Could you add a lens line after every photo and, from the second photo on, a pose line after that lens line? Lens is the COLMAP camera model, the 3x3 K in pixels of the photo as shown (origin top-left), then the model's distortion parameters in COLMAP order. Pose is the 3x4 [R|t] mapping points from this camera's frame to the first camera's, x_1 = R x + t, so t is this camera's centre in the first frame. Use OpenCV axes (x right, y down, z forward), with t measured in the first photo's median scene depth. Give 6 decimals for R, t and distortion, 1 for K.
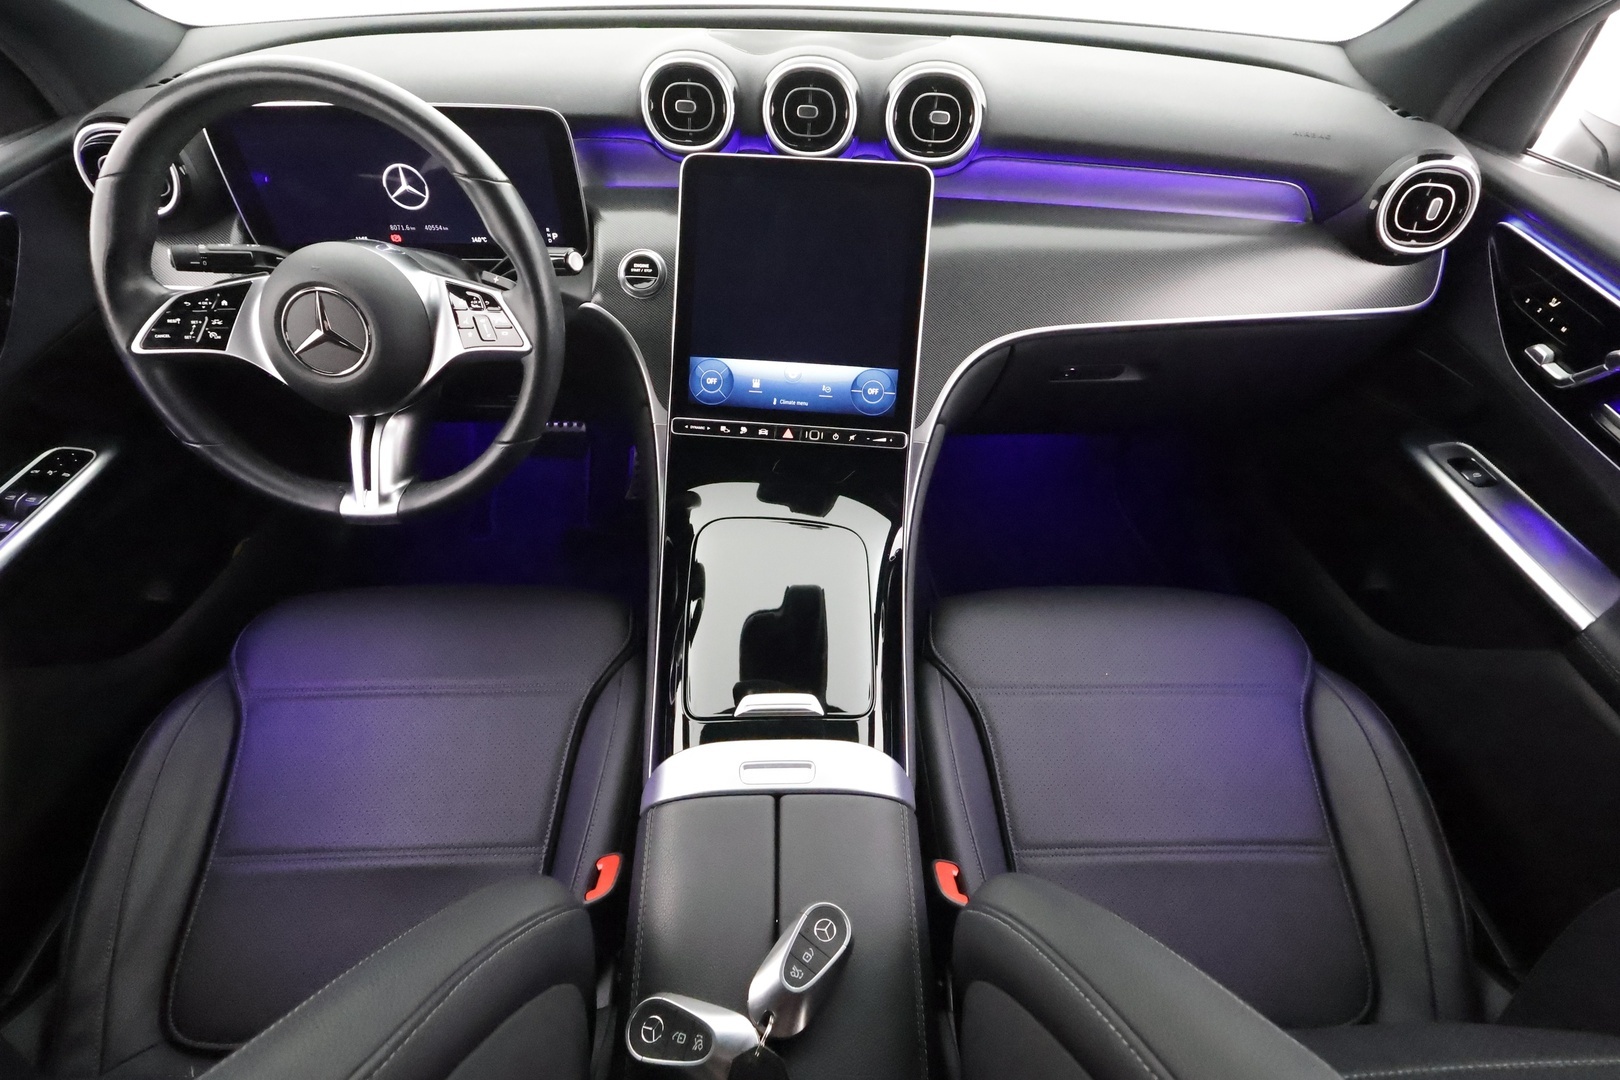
lens RADIAL K [[752.6, 0, 810.0], [0, 752.6, 540.0], [0, 0, 1]] dist [0.000219, 0.000687]
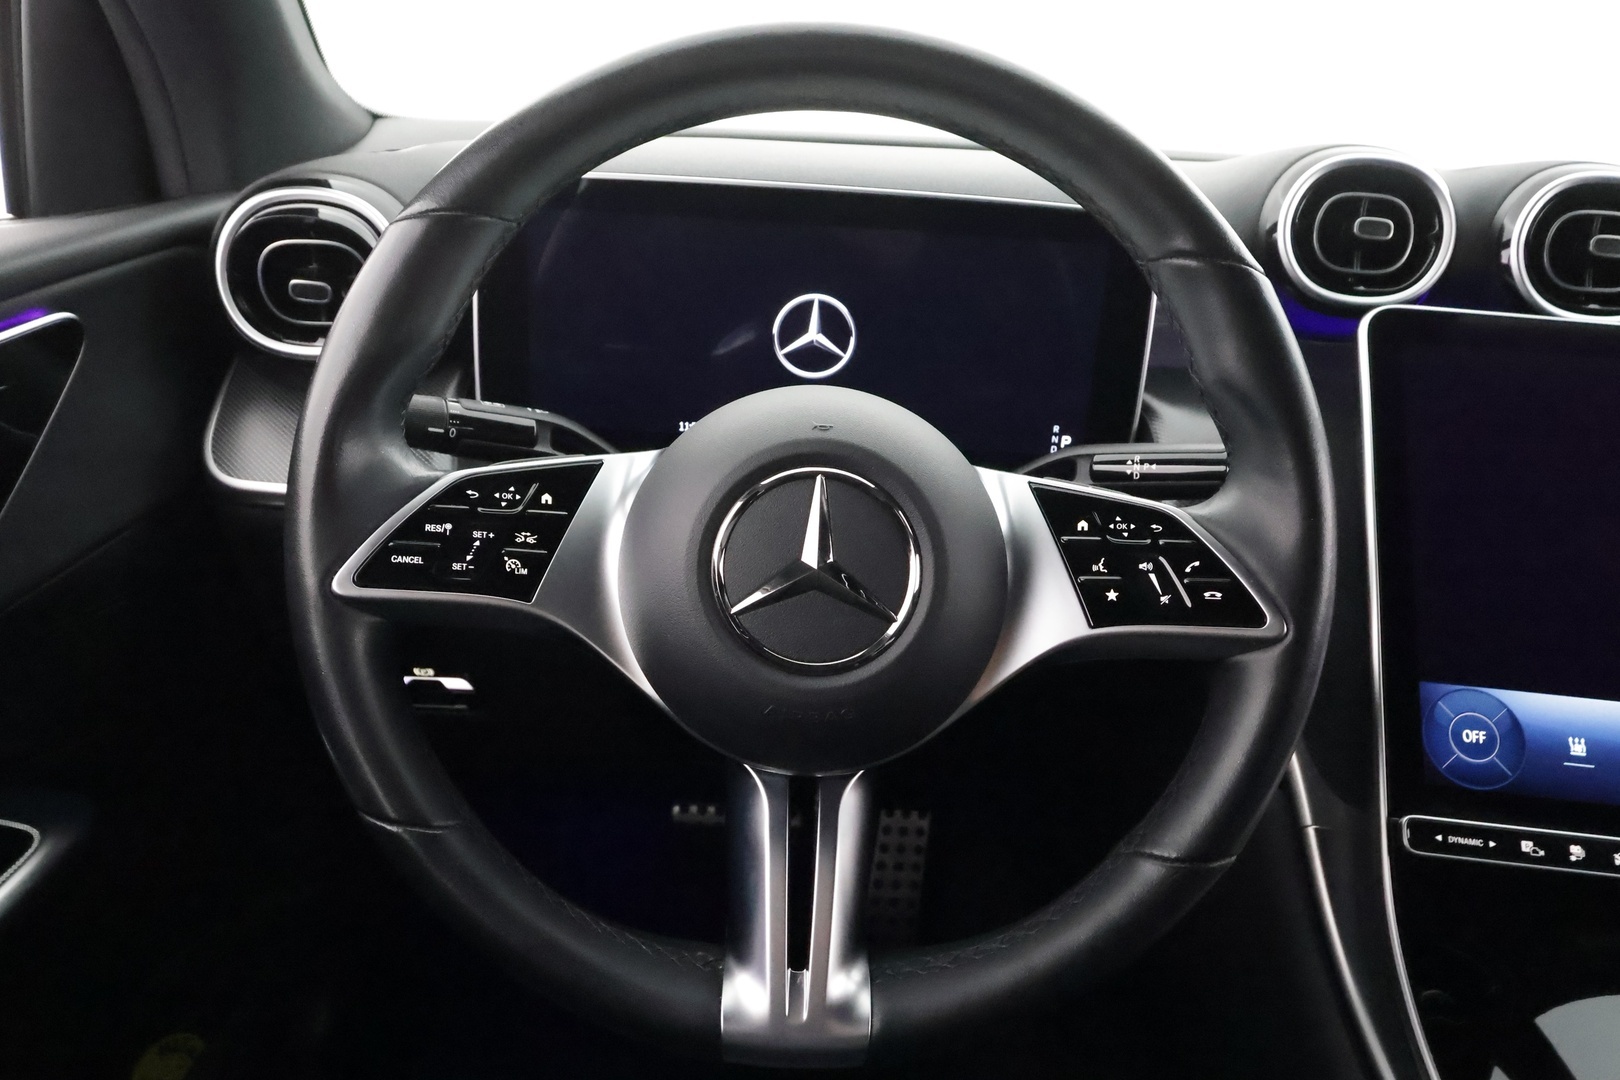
lens RADIAL K [[1106.0, 0, 810.0], [0, 1106.0, 540.0], [0, 0, 1]] dist [-0.001136, -0.000582]
pose [[0.998798, 0.048953, 0.002316, -0.550837], [-0.044035, 0.917180, -0.396031, -0.041710], [-0.021512, 0.395454, 0.918234, 0.370252]]
